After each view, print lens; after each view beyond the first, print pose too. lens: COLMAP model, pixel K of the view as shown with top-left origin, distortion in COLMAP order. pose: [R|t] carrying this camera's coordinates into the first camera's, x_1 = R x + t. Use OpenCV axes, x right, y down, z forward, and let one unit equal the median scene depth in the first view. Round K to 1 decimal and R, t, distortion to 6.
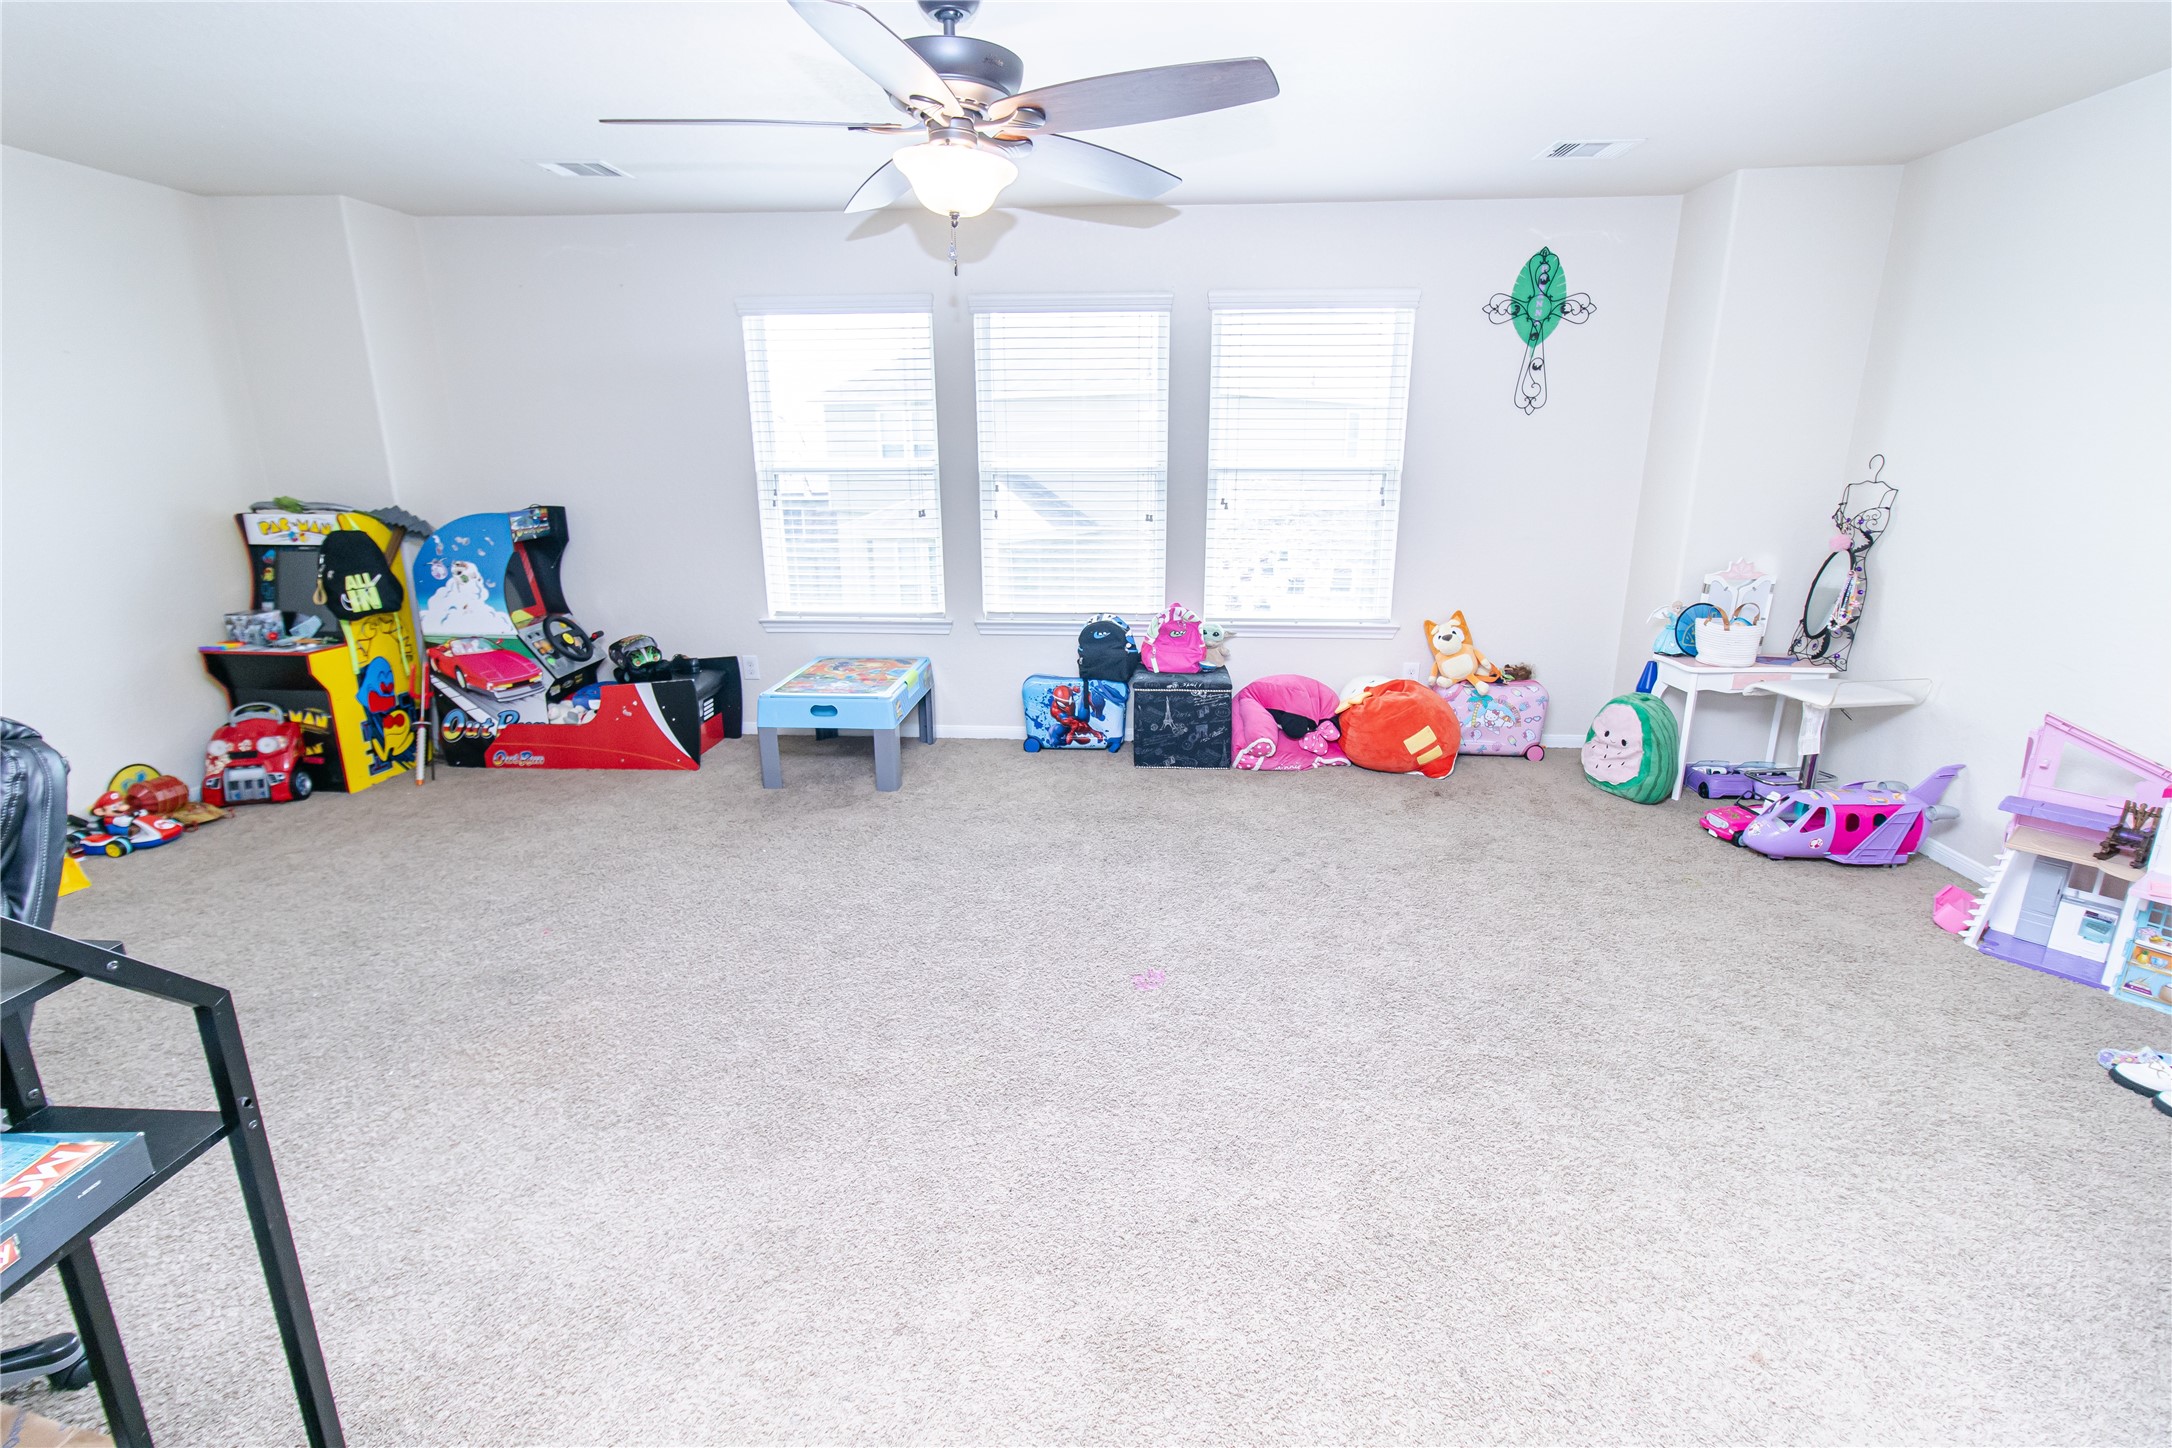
lens RADIAL K [[993.5, 0, 1090.7], [0, 993.5, 718.0], [0, 0, 1]] dist [0.000222, 0.000594]
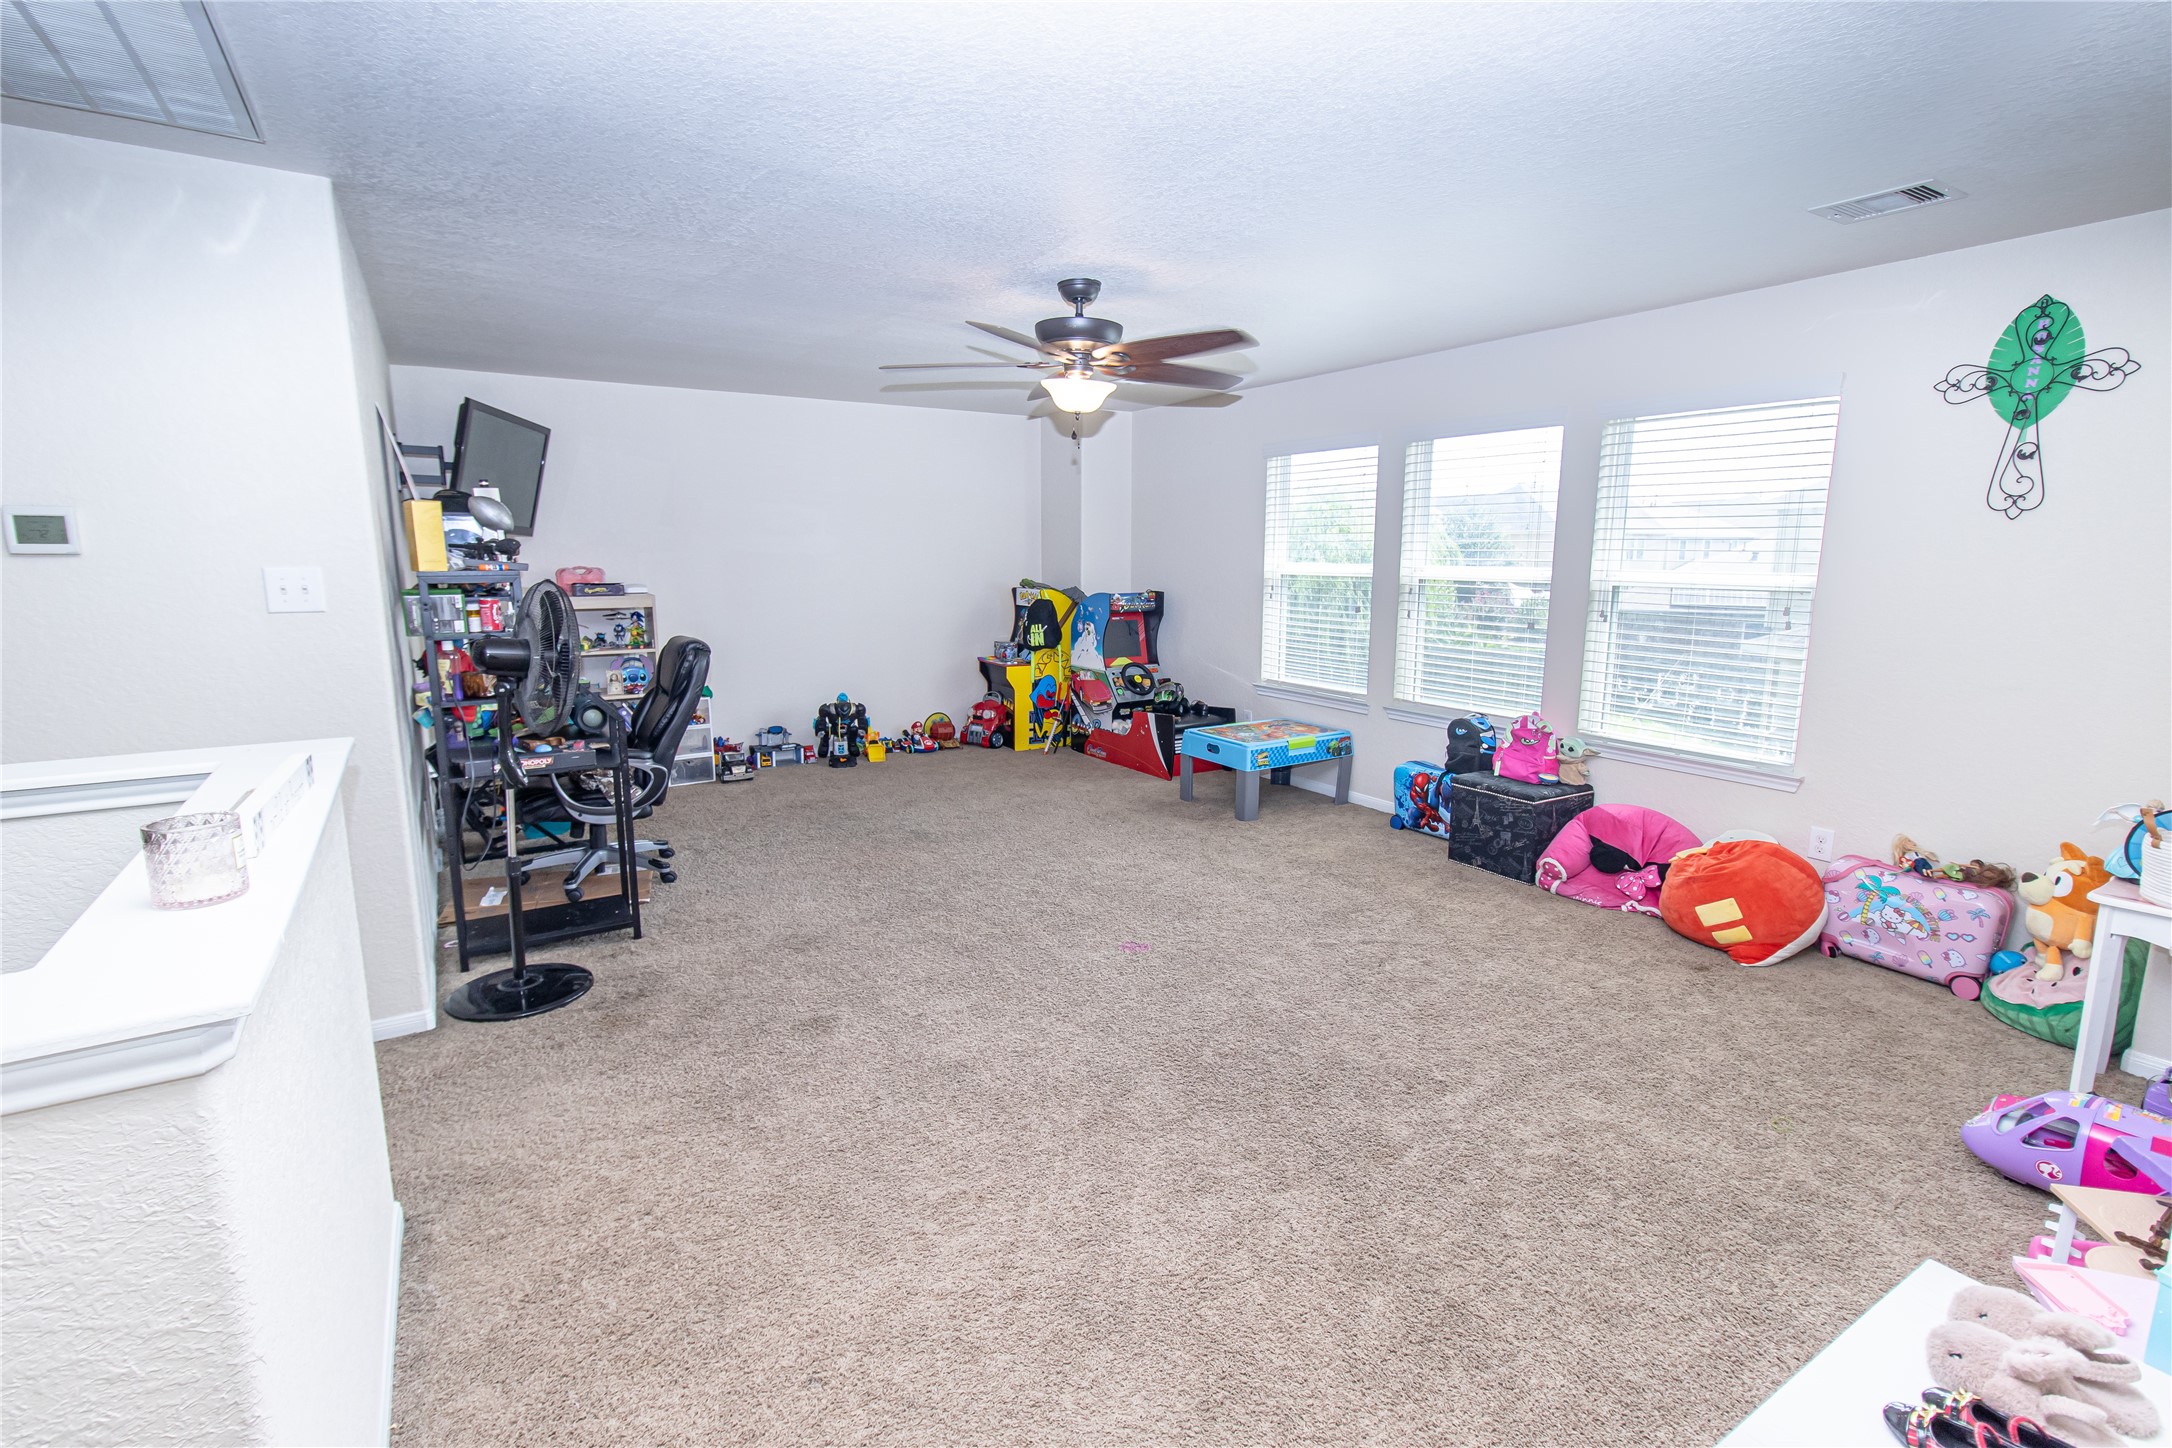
lens RADIAL K [[1006.9, 0, 1088.0], [0, 1006.9, 716.0], [0, 0, 1]] dist [0.003564, 0.001035]
pose [[0.582843, 0.137966, -0.800787, 0.664592], [-0.220697, 0.975314, 0.007403, -0.021548], [0.782040, 0.172417, 0.598904, 0.054981]]
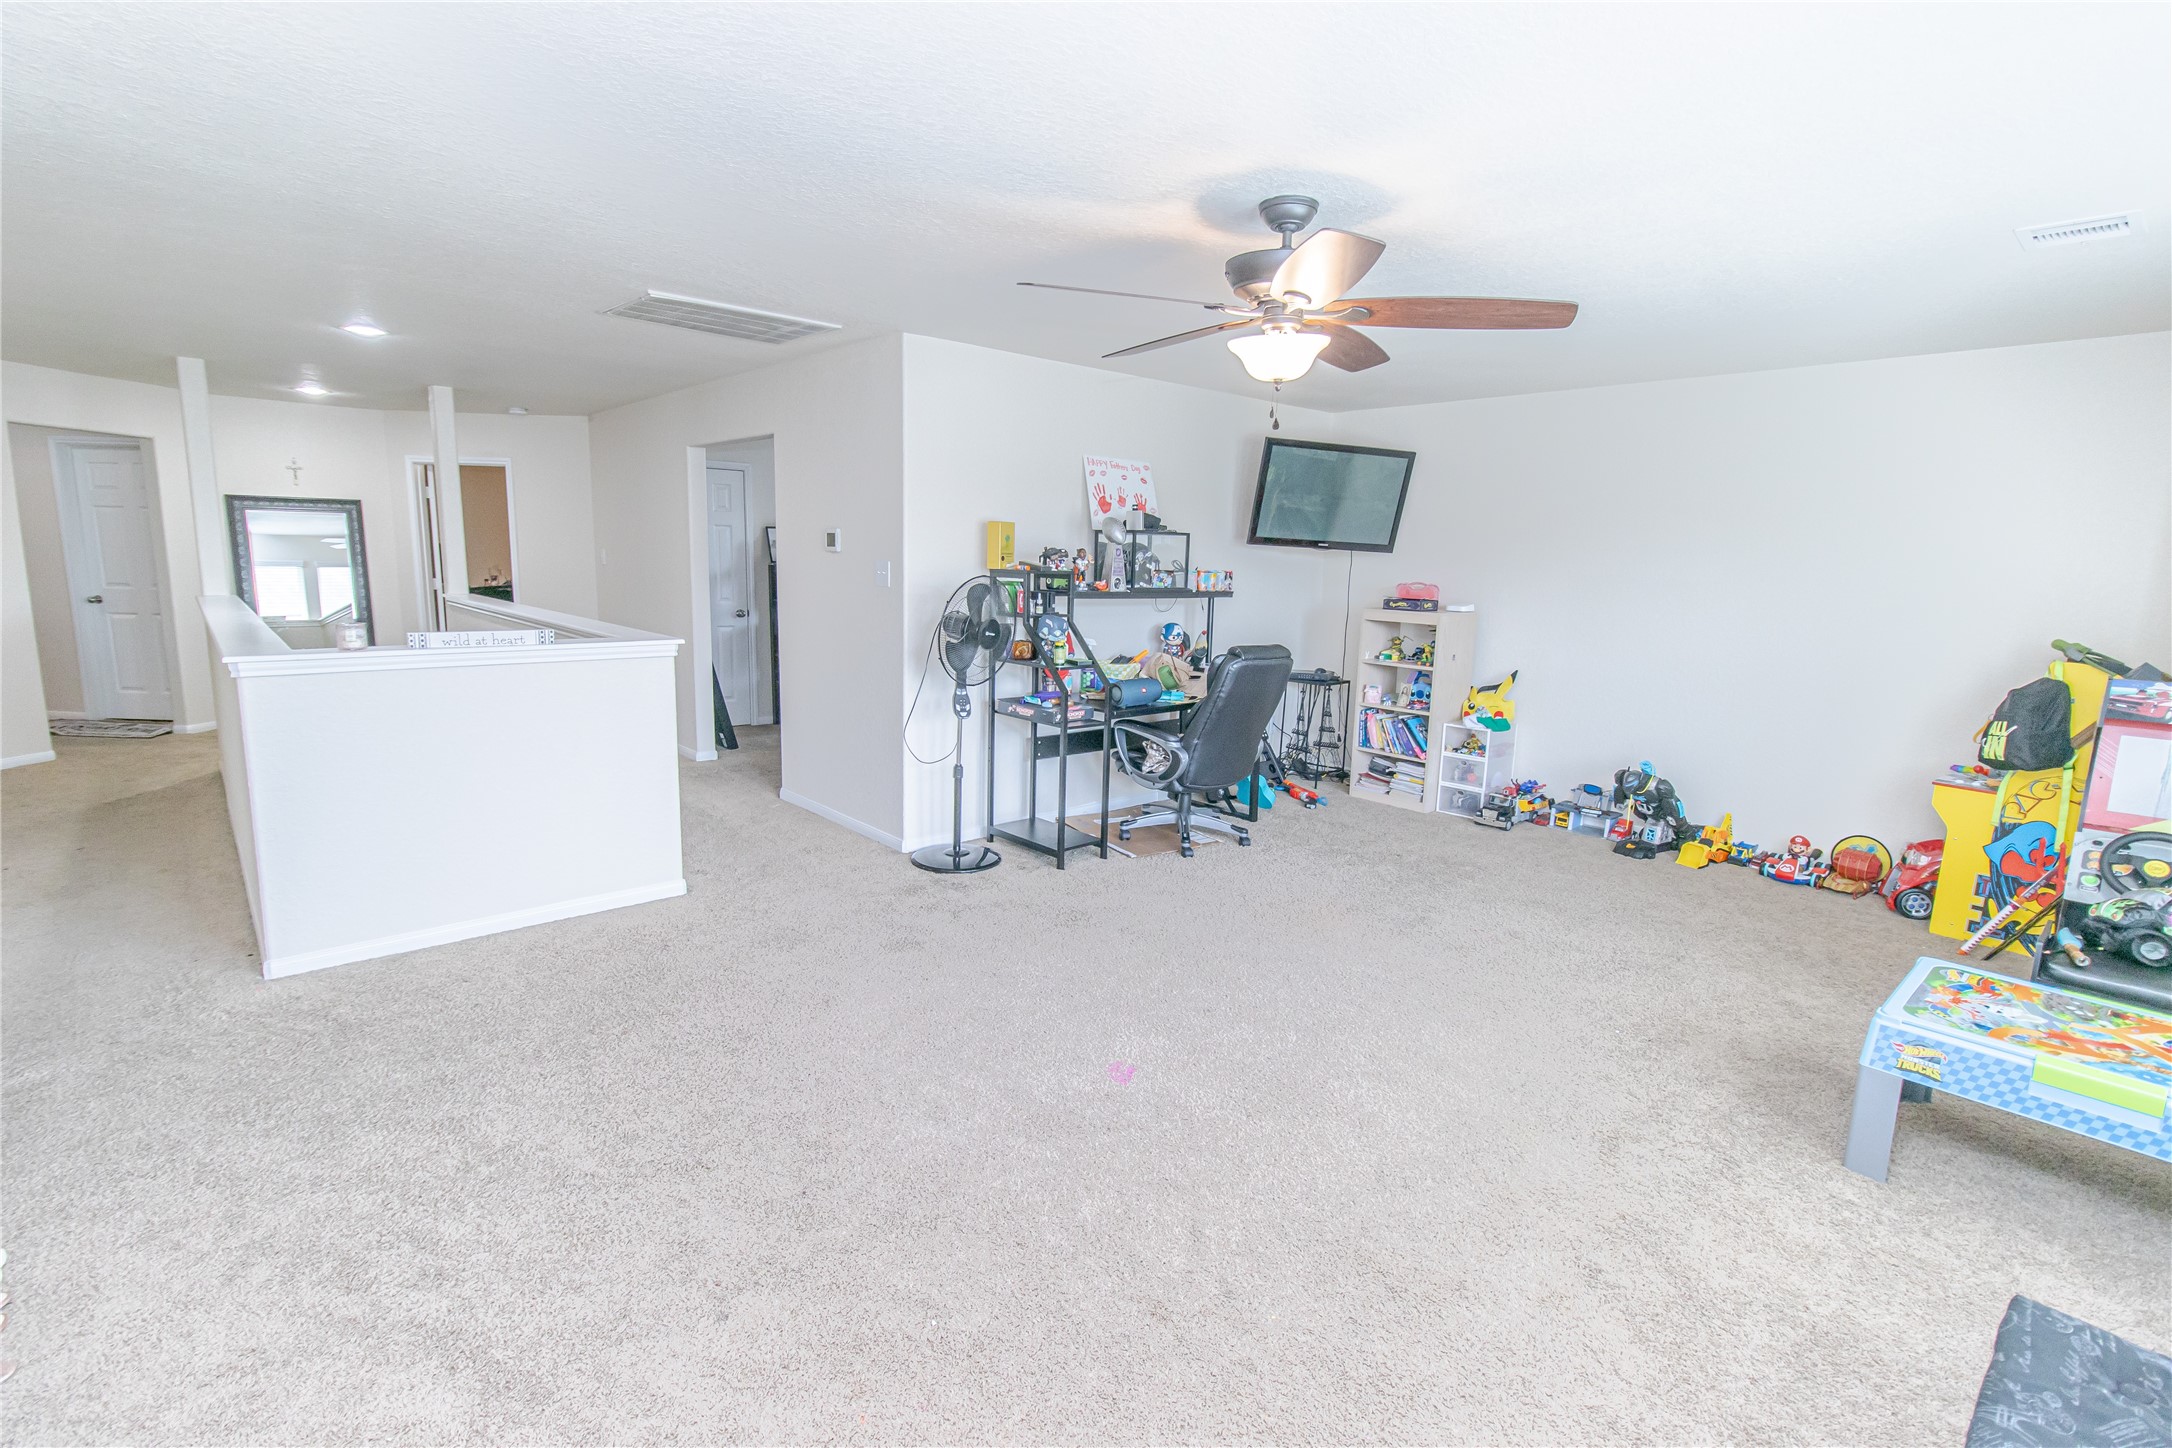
lens RADIAL K [[993.5, 0, 1090.7], [0, 993.5, 718.0], [0, 0, 1]] dist [0.000222, 0.000594]
pose [[-0.702733, 0.099282, -0.704492, 0.478703], [-0.216039, 0.913680, 0.344263, -0.261414], [0.677859, 0.394123, -0.620624, 0.921438]]
